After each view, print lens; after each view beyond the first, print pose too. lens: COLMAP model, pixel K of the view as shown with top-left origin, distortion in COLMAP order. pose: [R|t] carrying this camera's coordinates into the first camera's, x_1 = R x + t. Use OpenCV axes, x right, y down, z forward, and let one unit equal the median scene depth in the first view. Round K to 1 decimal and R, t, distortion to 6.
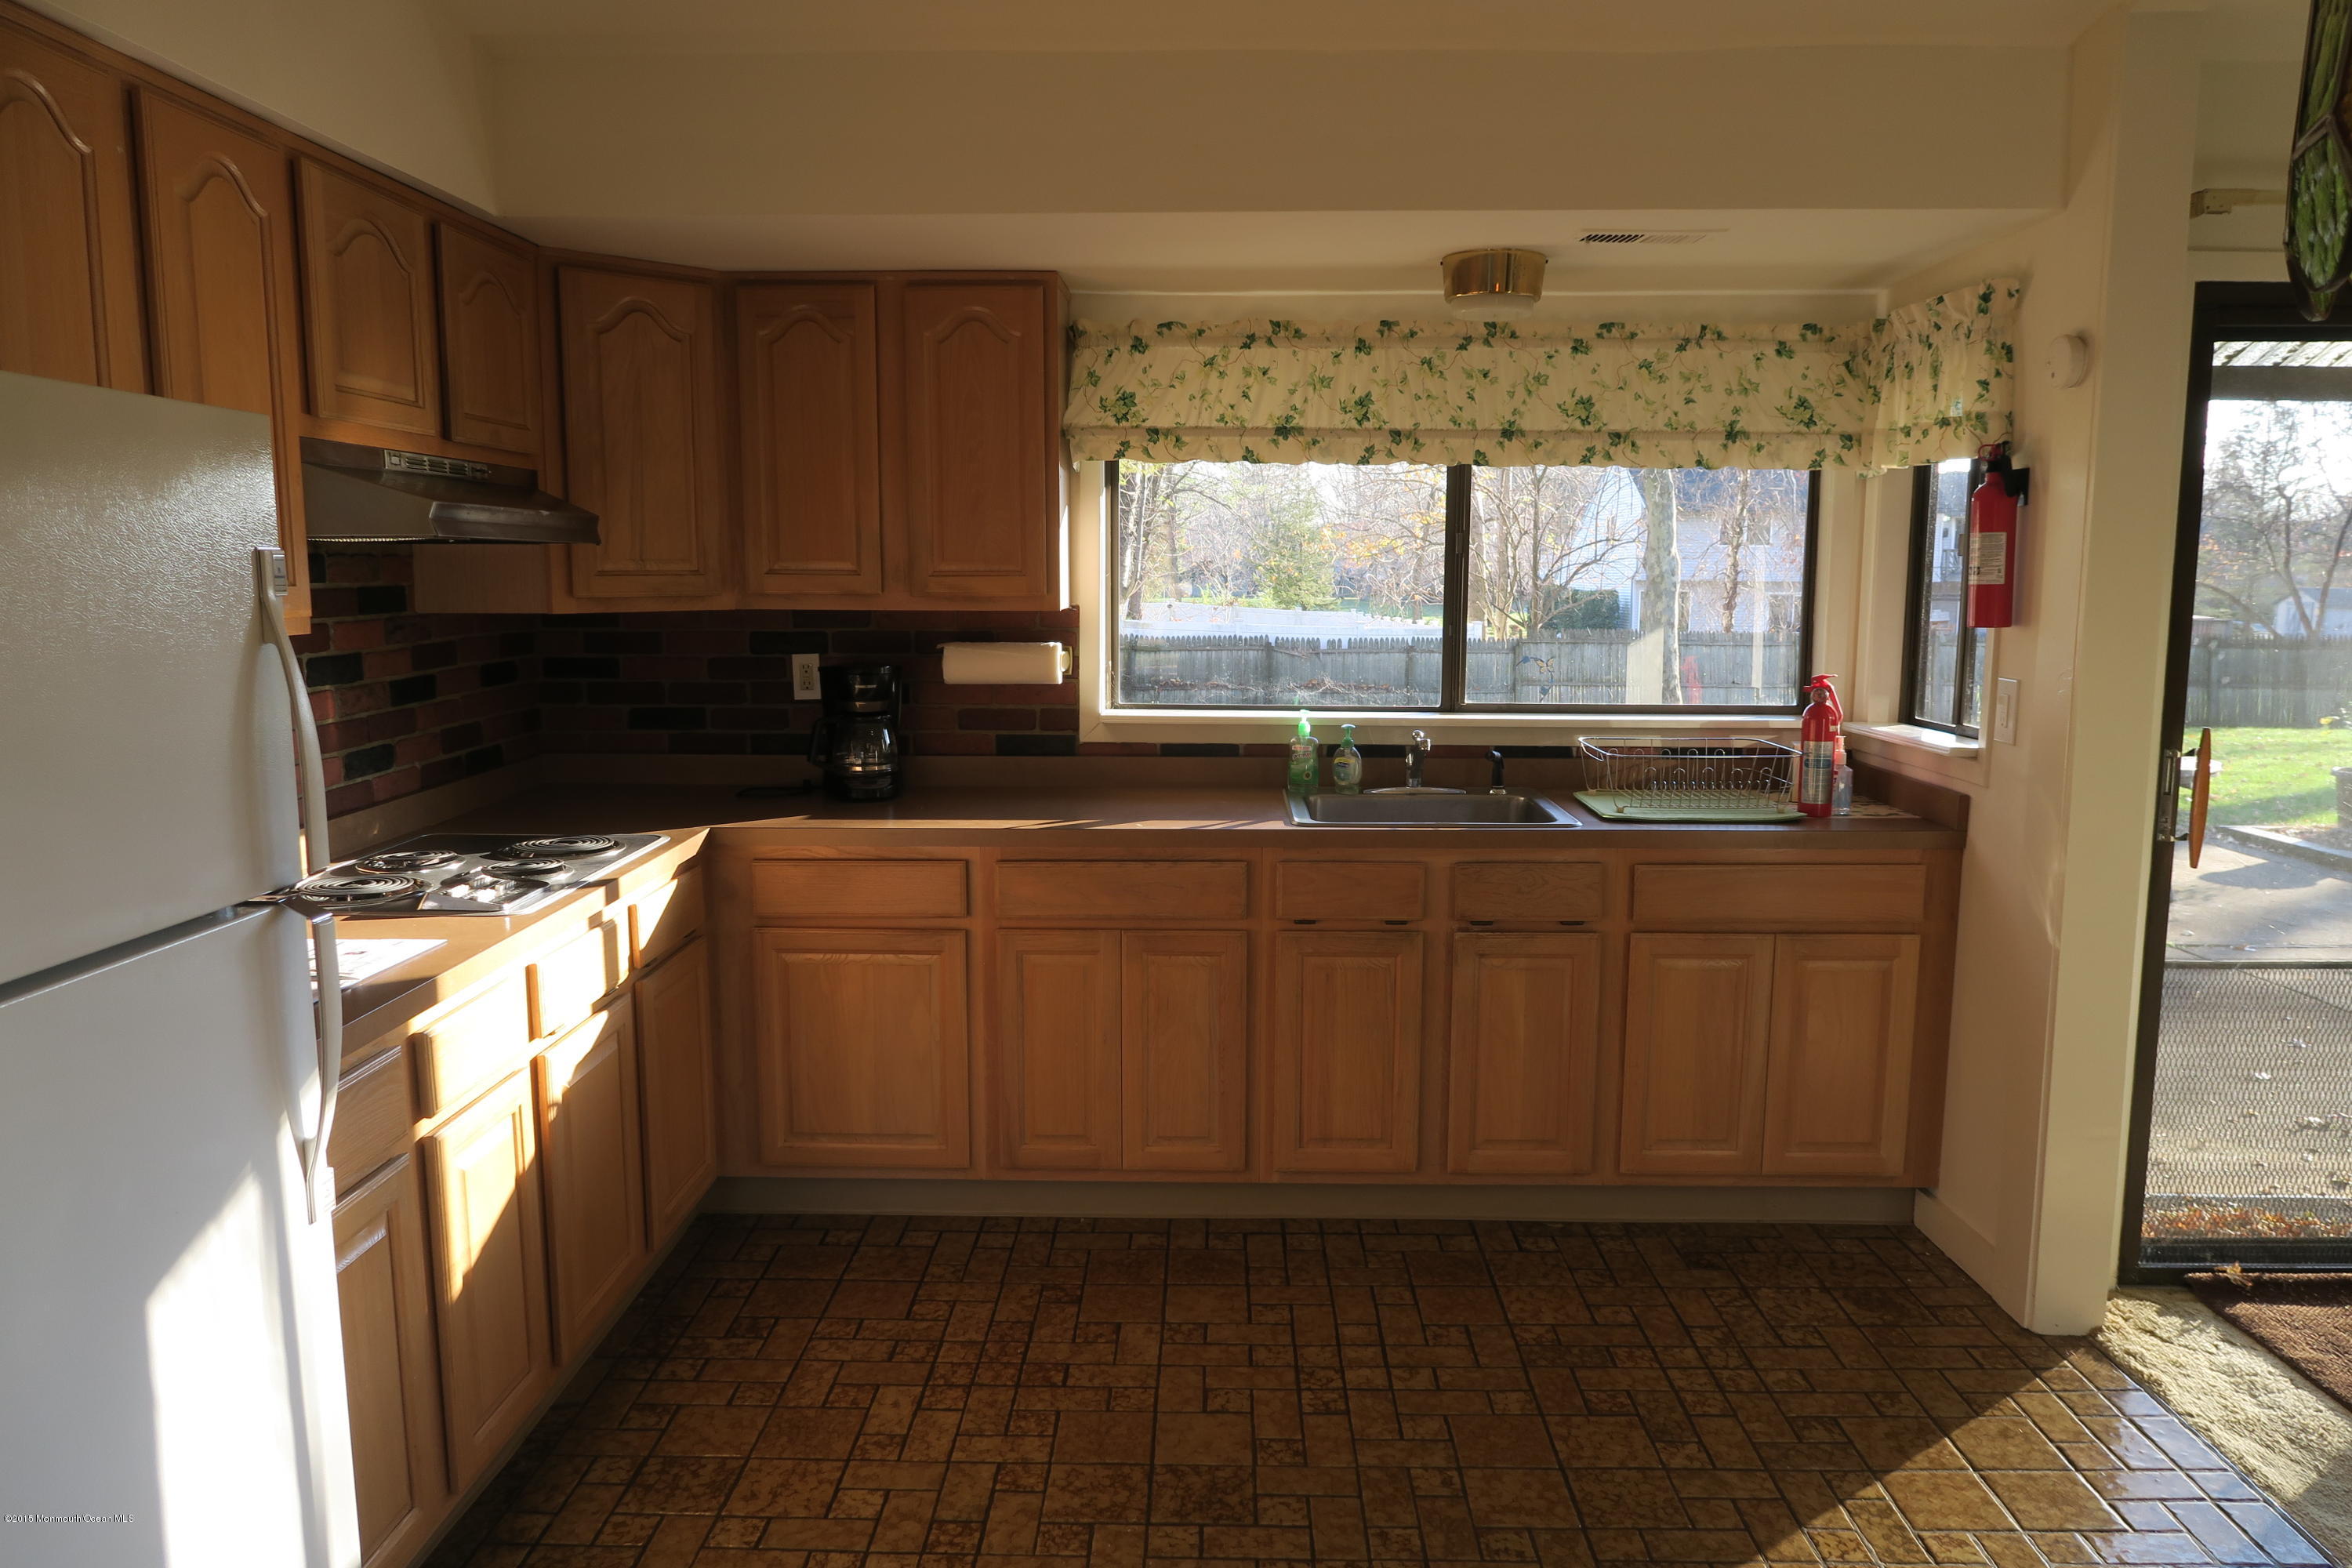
lens RADIAL K [[1621.0, 0, 1182.9], [0, 1621.0, 795.5], [0, 0, 1]] dist [-0.025889, 0.009207]
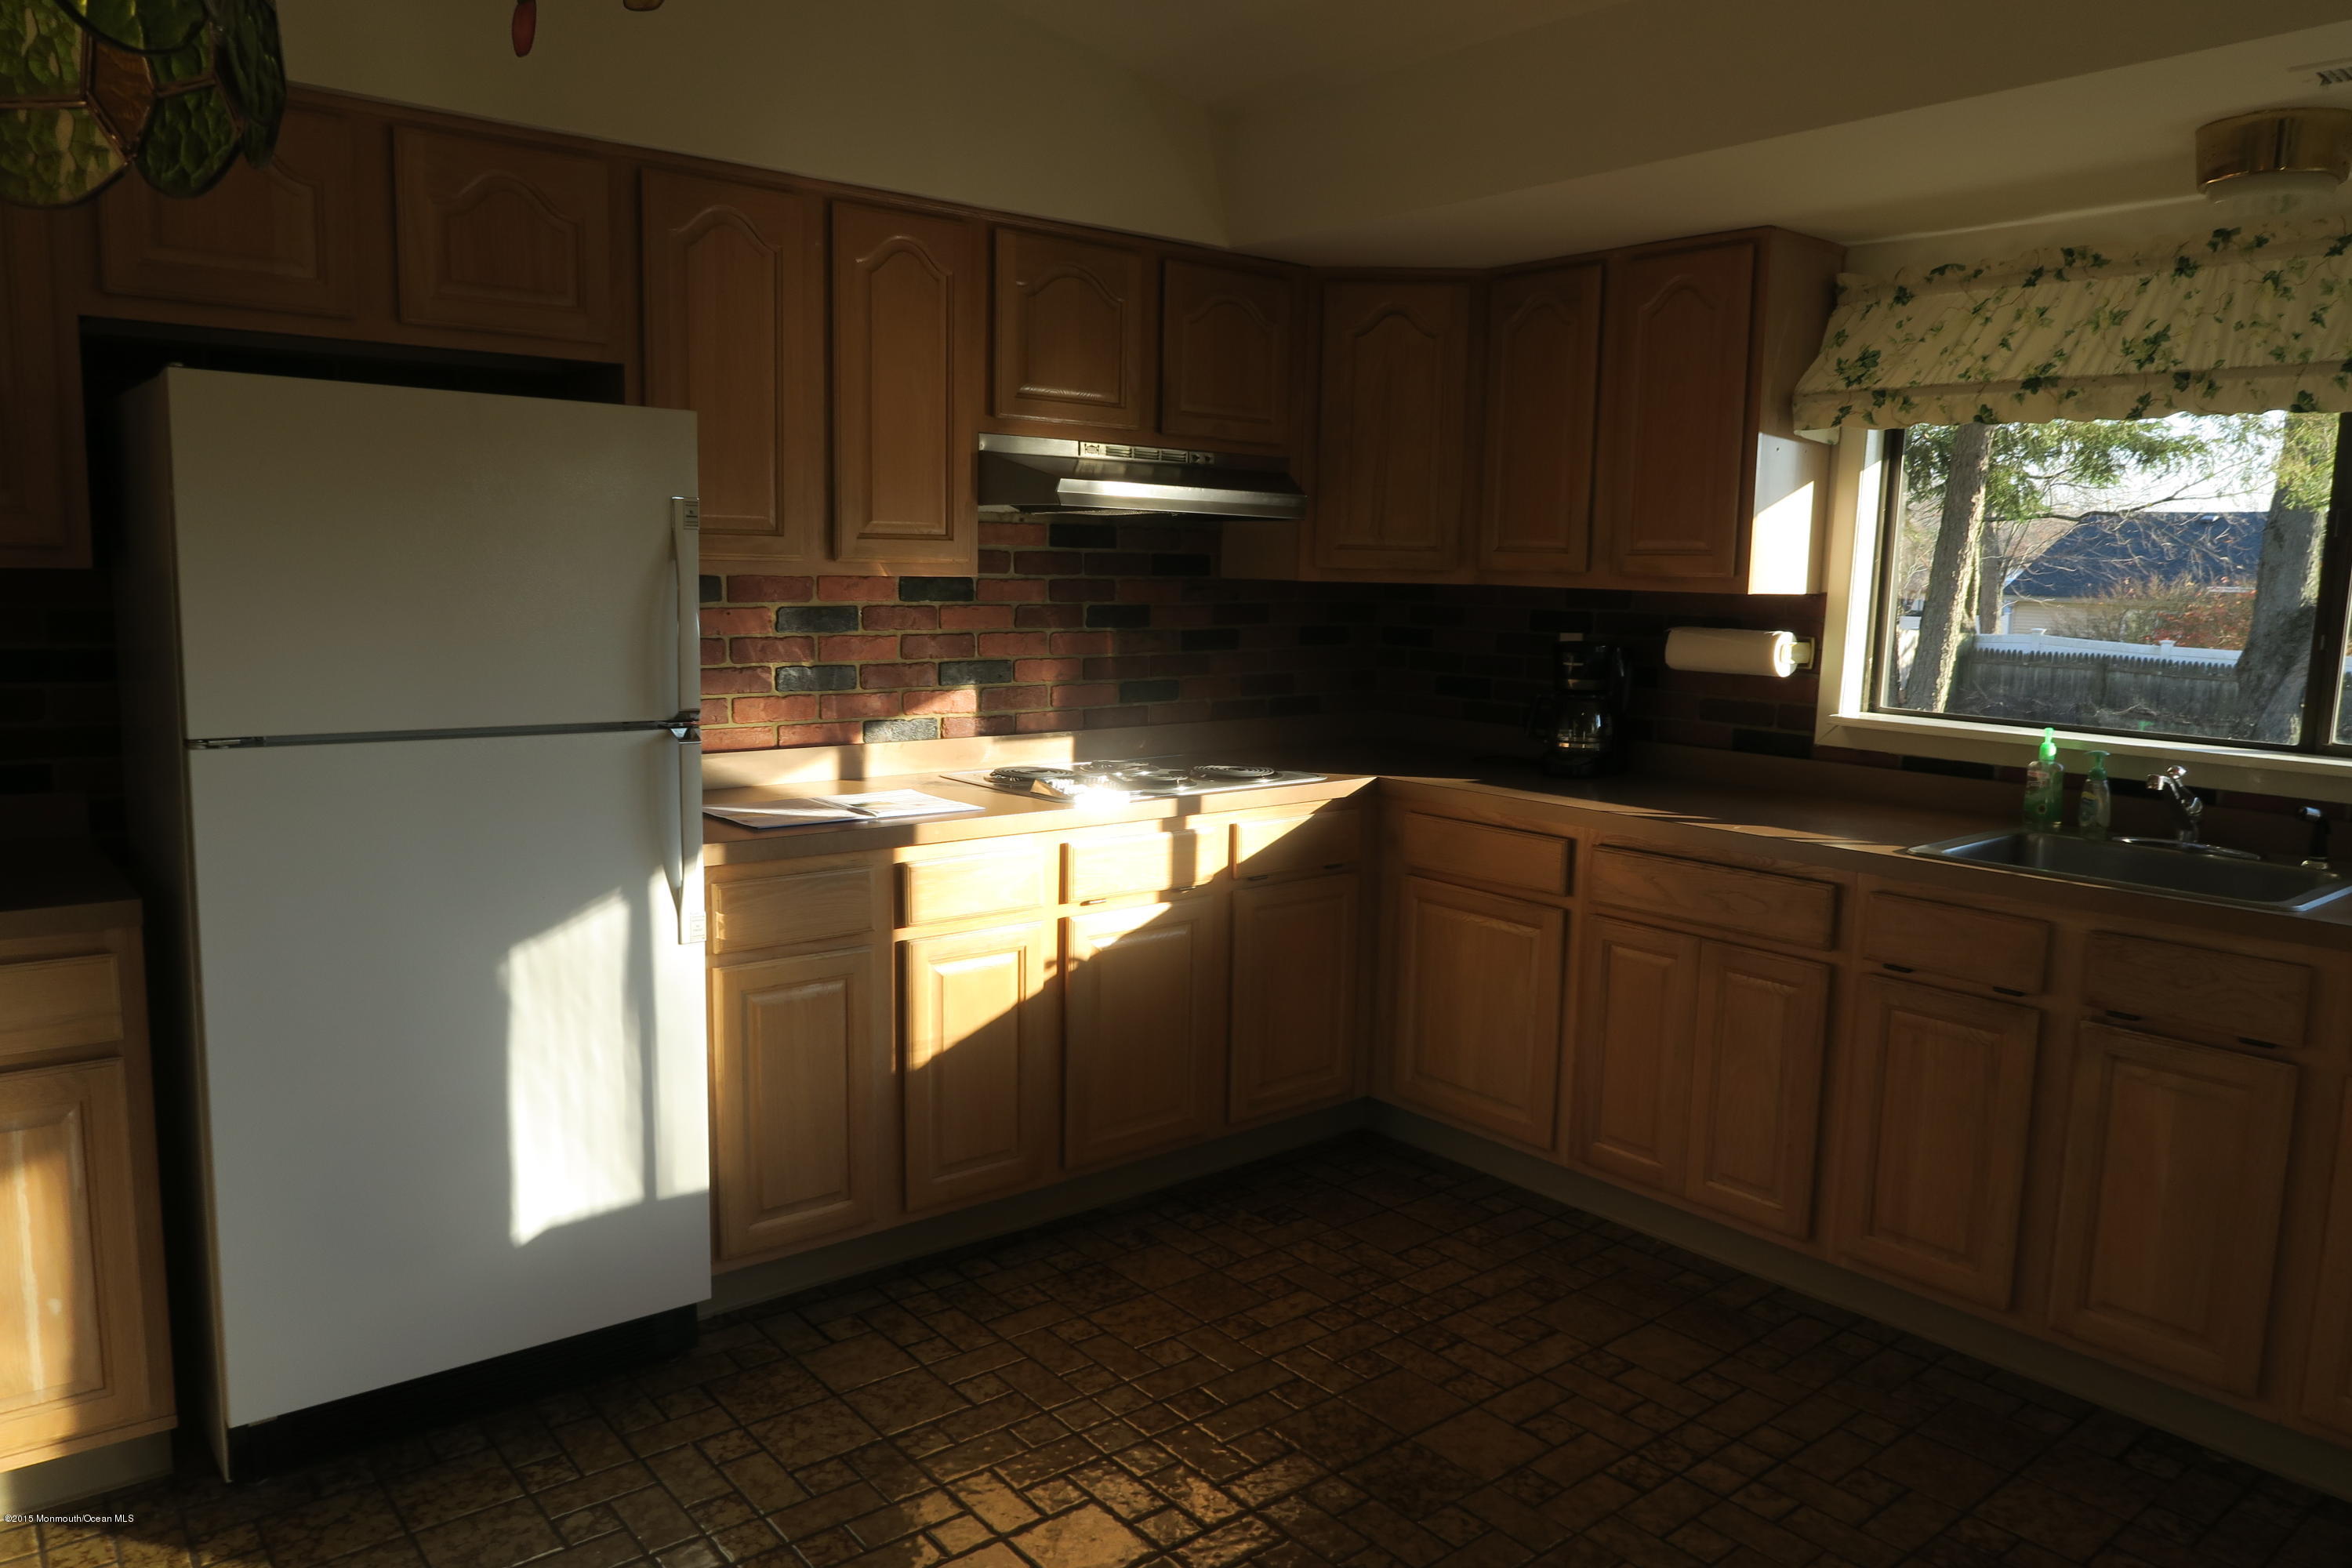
lens RADIAL K [[1621.0, 0, 1182.9], [0, 1621.0, 795.5], [0, 0, 1]] dist [-0.025889, 0.009207]
pose [[0.654398, 0.118859, -0.746750, 0.426294], [-0.126755, 0.990837, 0.046631, -0.002320], [0.745450, 0.064139, 0.663468, 0.159824]]
